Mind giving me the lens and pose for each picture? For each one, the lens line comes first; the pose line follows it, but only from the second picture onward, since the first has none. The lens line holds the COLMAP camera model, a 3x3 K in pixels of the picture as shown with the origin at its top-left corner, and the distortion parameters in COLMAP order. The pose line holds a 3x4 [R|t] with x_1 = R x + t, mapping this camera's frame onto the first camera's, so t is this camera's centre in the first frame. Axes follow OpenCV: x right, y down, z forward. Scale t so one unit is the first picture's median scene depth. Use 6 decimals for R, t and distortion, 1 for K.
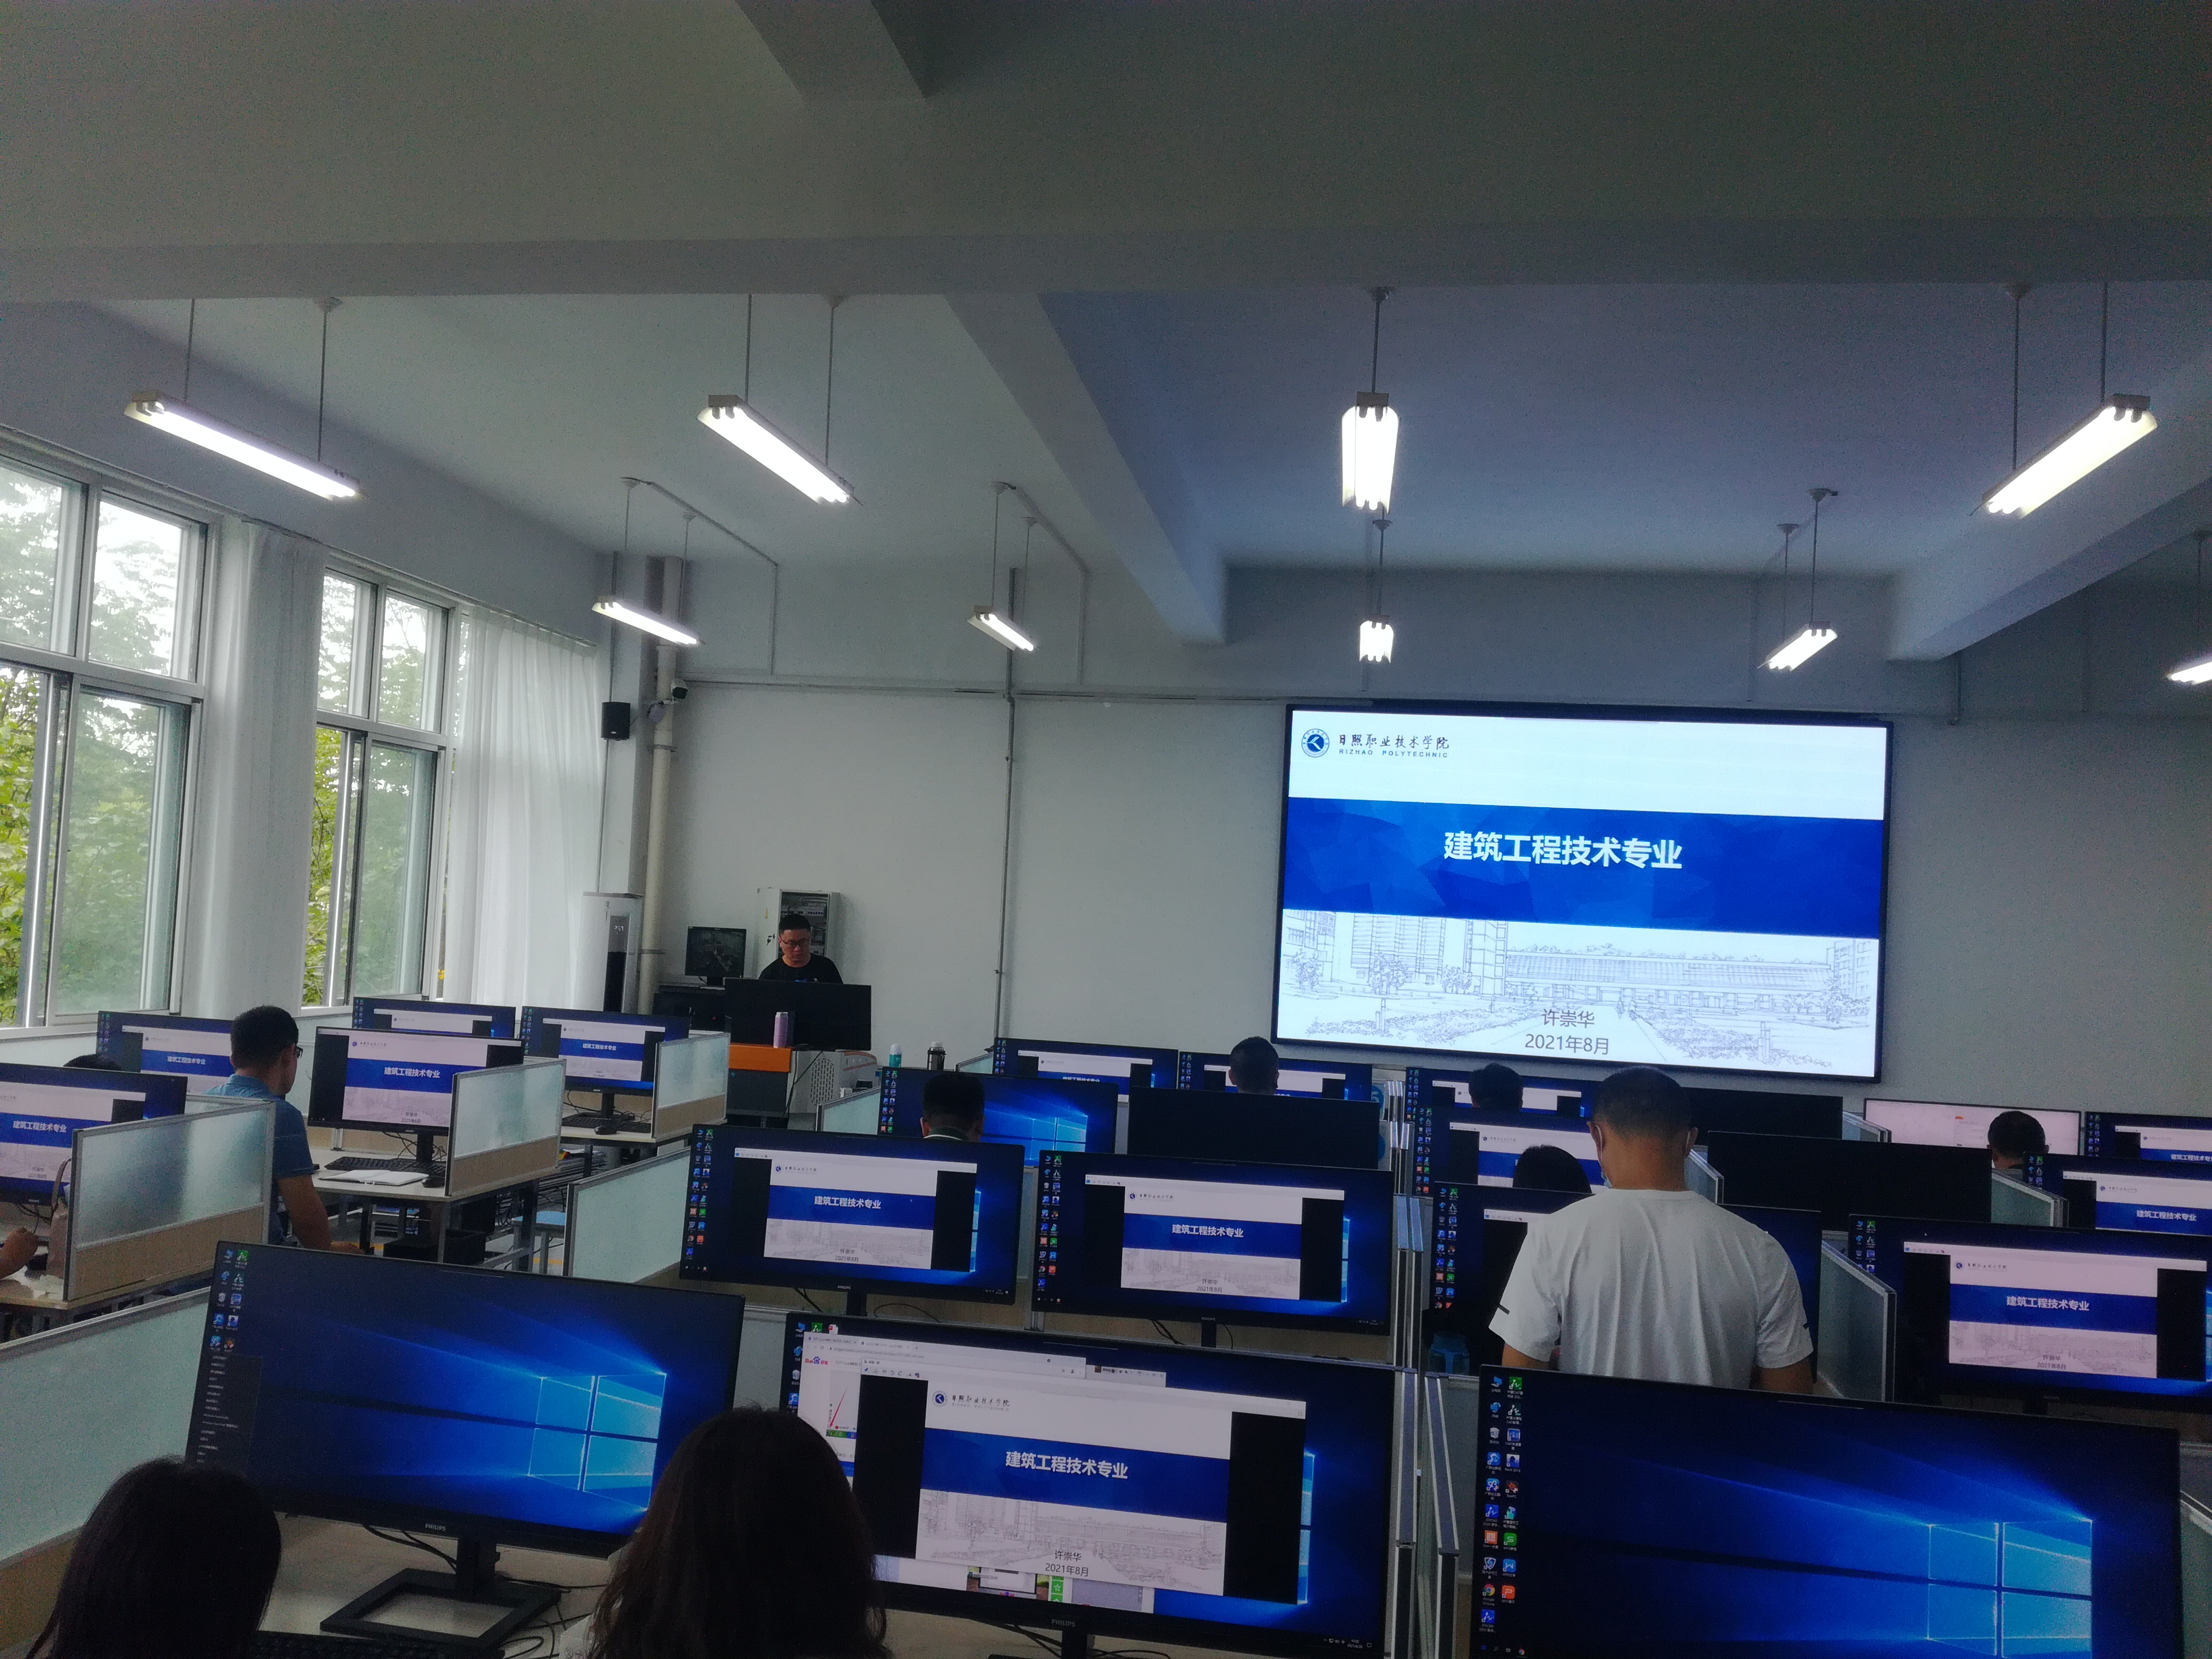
lens RADIAL K [[1786.9, 0, 1075.5], [0, 1786.9, 835.7], [0, 0, 1]] dist [0.113566, -0.276343]
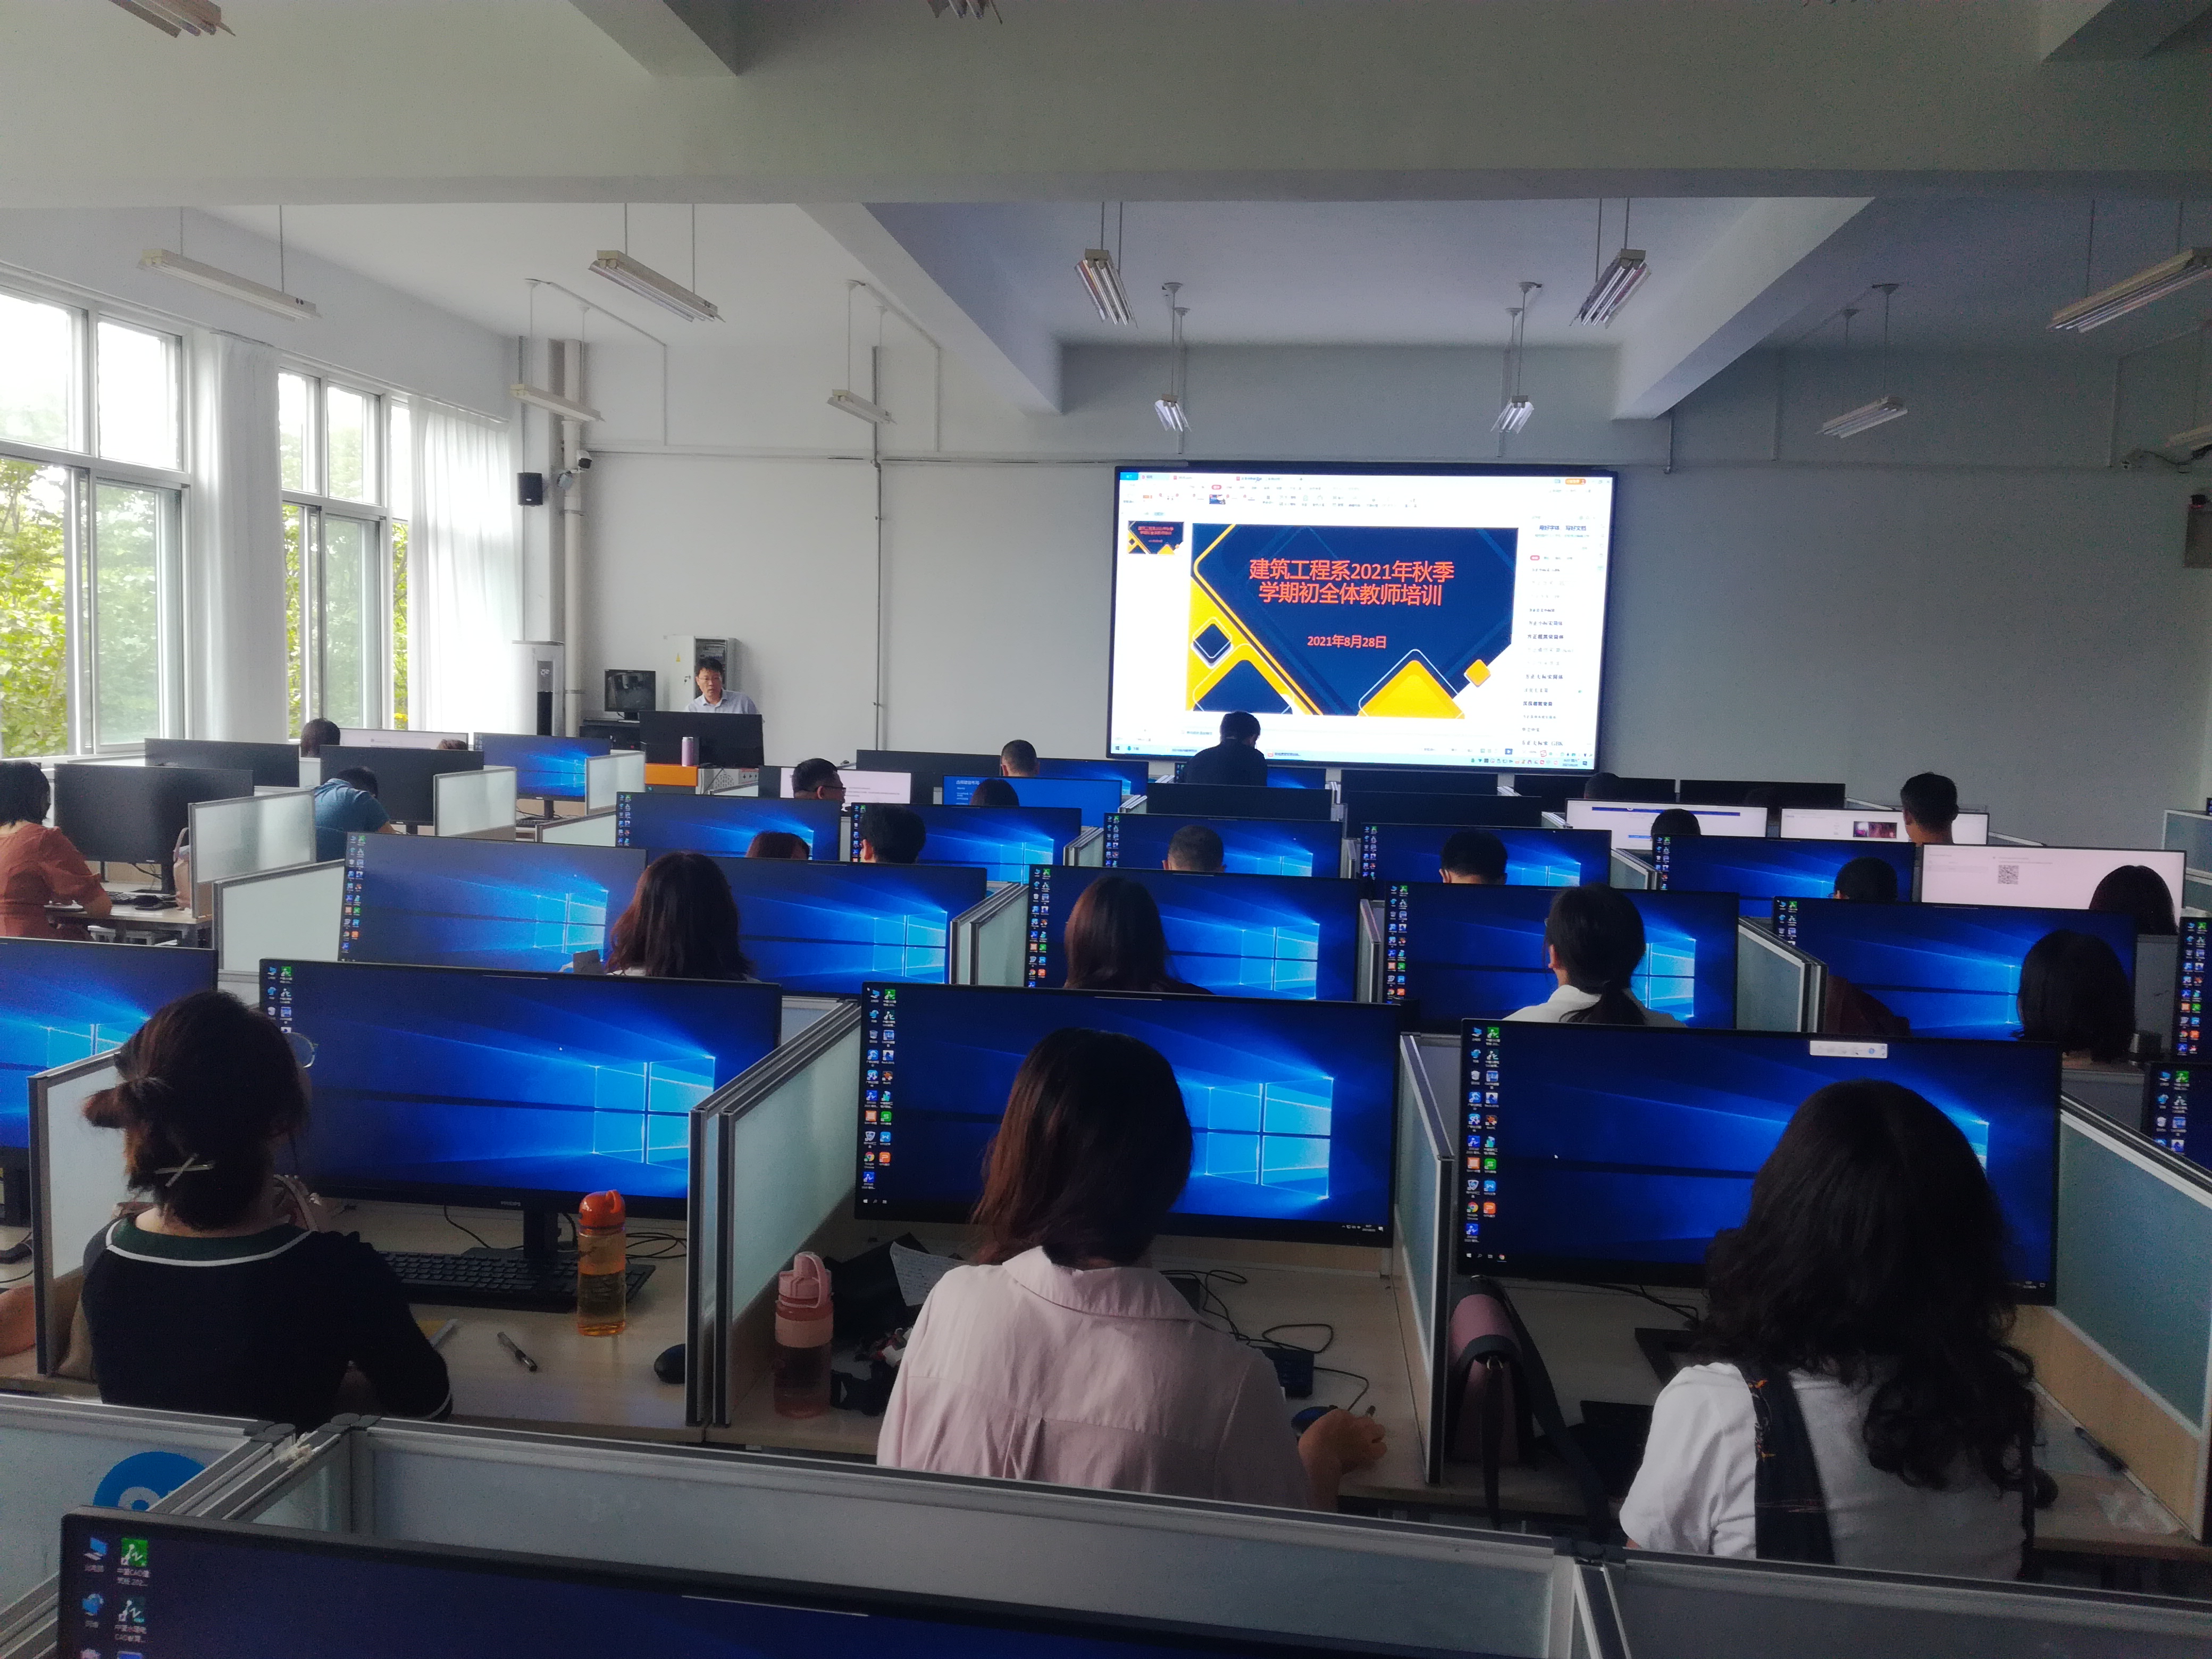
lens RADIAL K [[1786.9, 0, 1075.5], [0, 1786.9, 835.7], [0, 0, 1]] dist [0.113566, -0.276343]
pose [[0.998876, -0.024876, 0.040357, 0.046677], [0.018905, 0.989669, 0.142121, -0.002916], [-0.043476, -0.141198, 0.989026, -0.217615]]
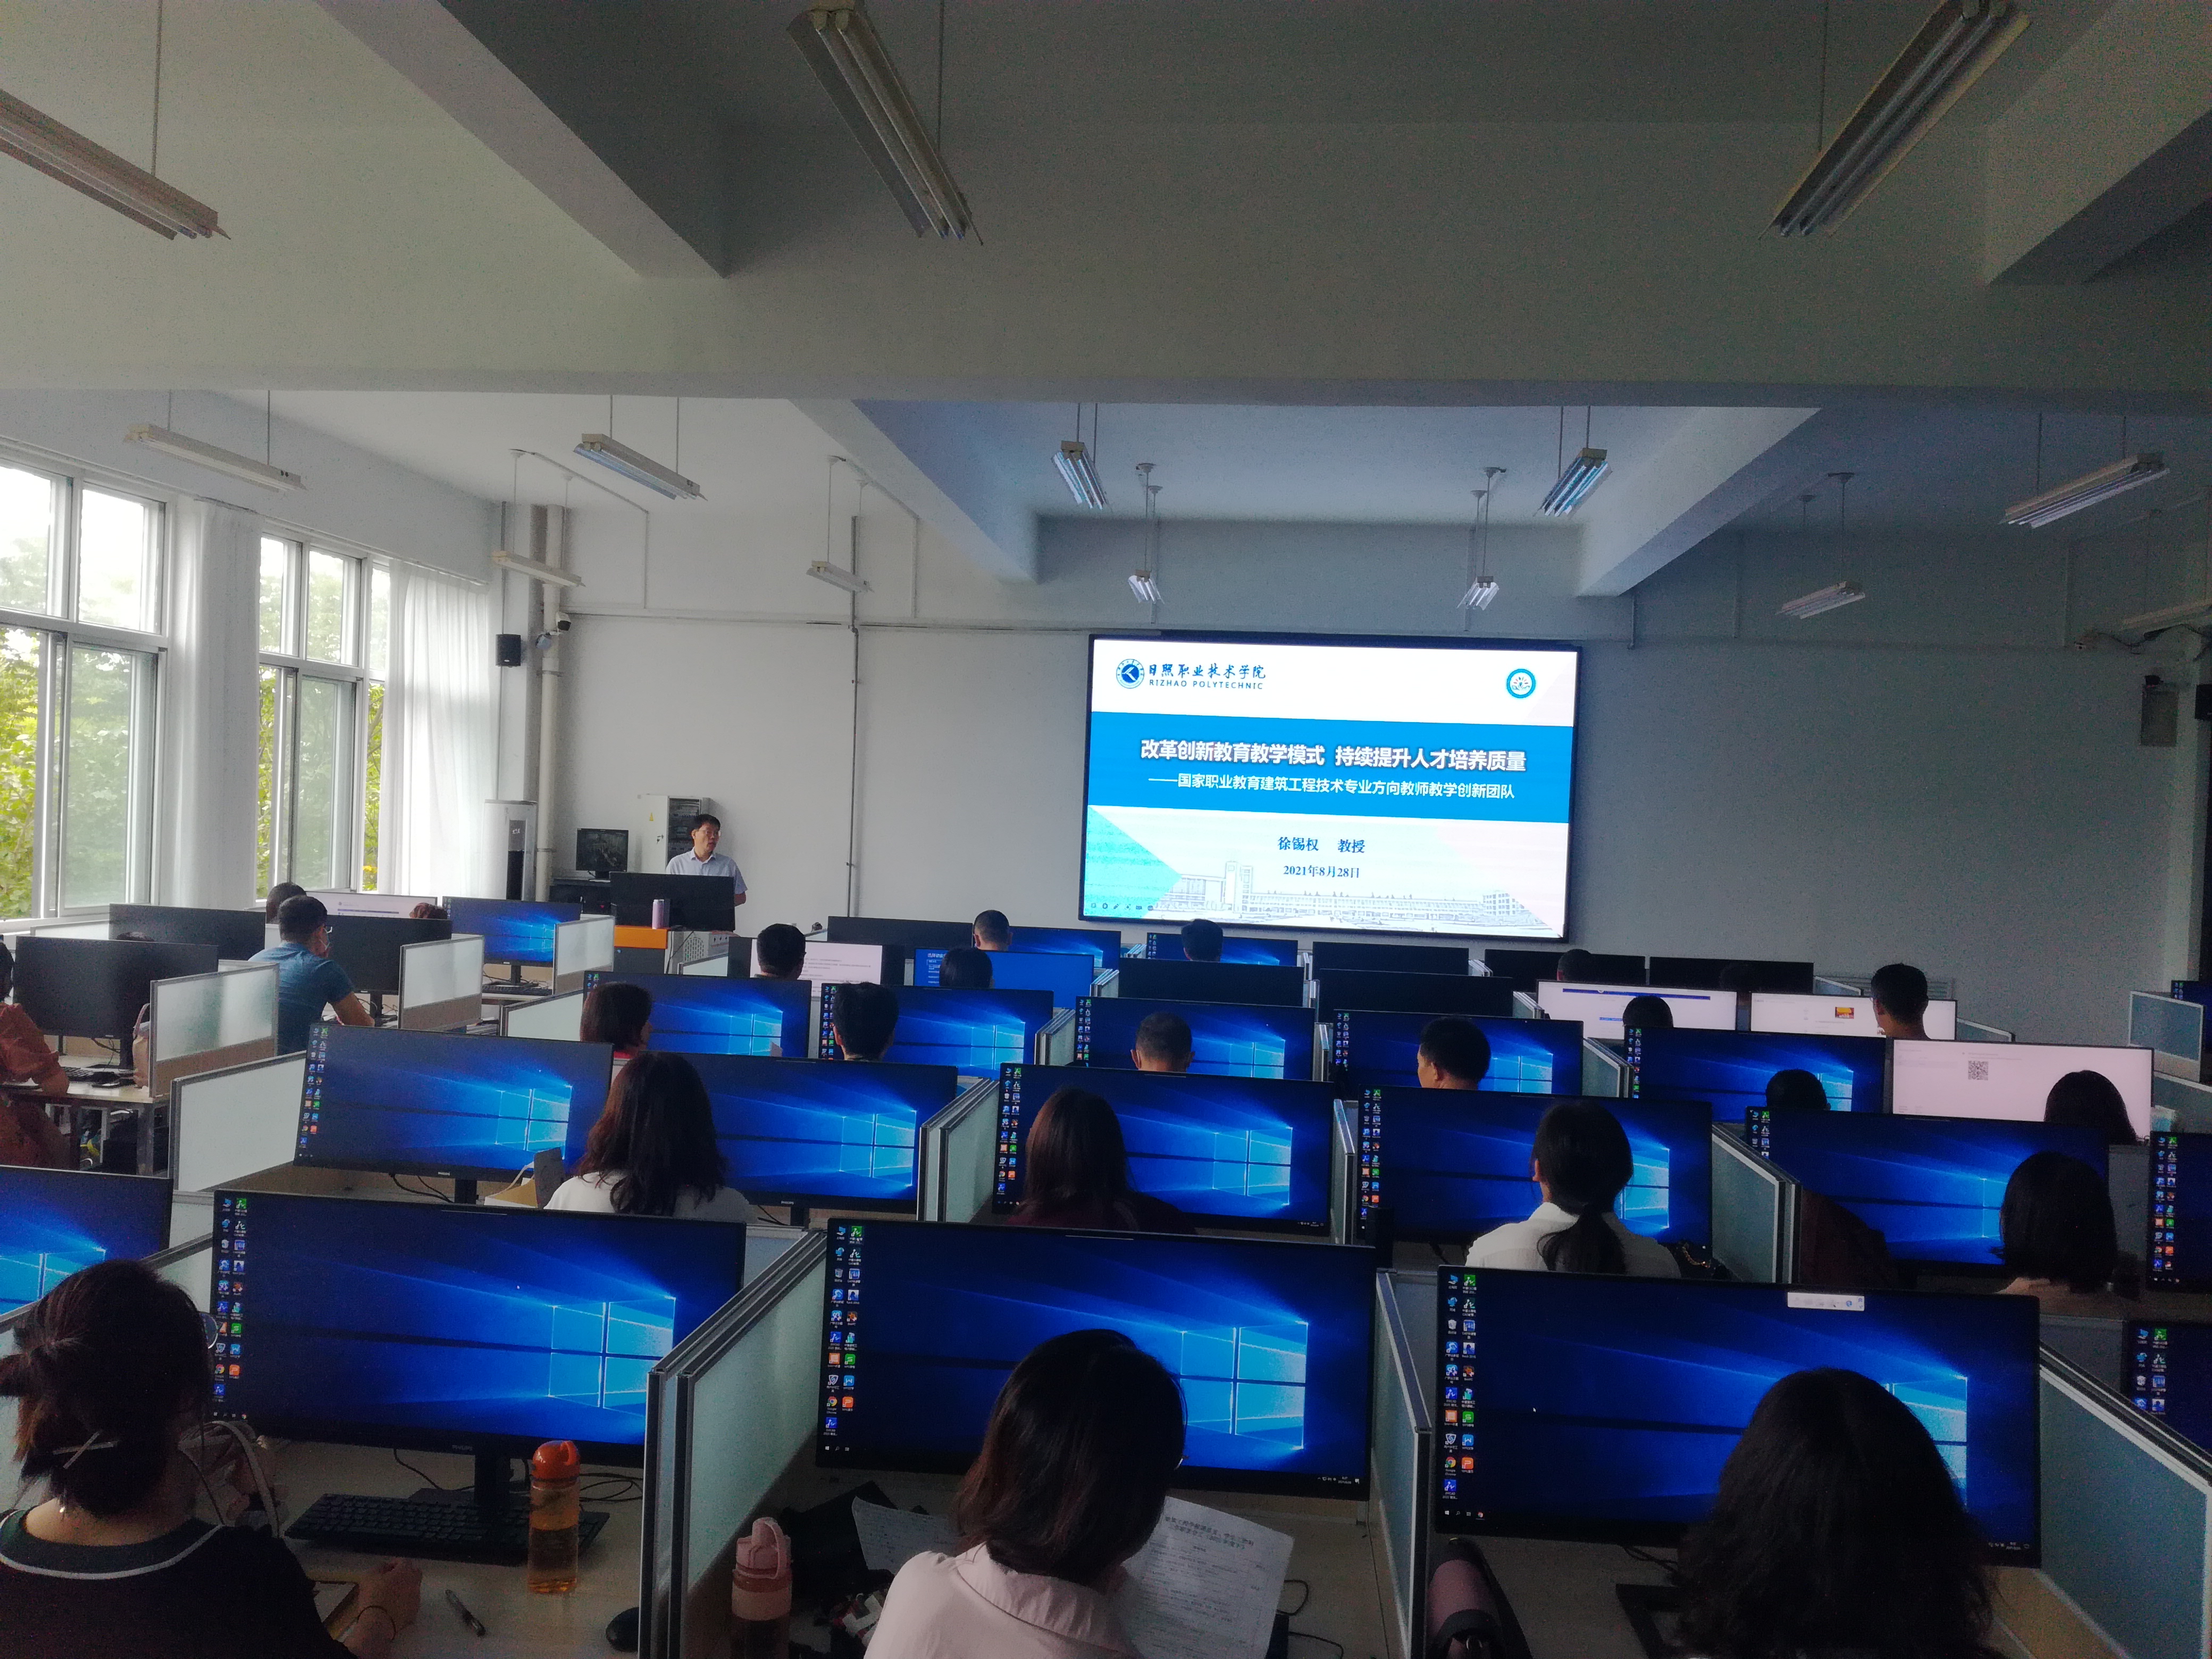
lens RADIAL K [[1786.9, 0, 1075.5], [0, 1786.9, 835.7], [0, 0, 1]] dist [0.113566, -0.276343]
pose [[0.998261, -0.013036, 0.057485, 0.046837], [0.009468, 0.998037, 0.061910, -0.016398], [-0.058180, -0.061258, 0.996425, -0.215800]]
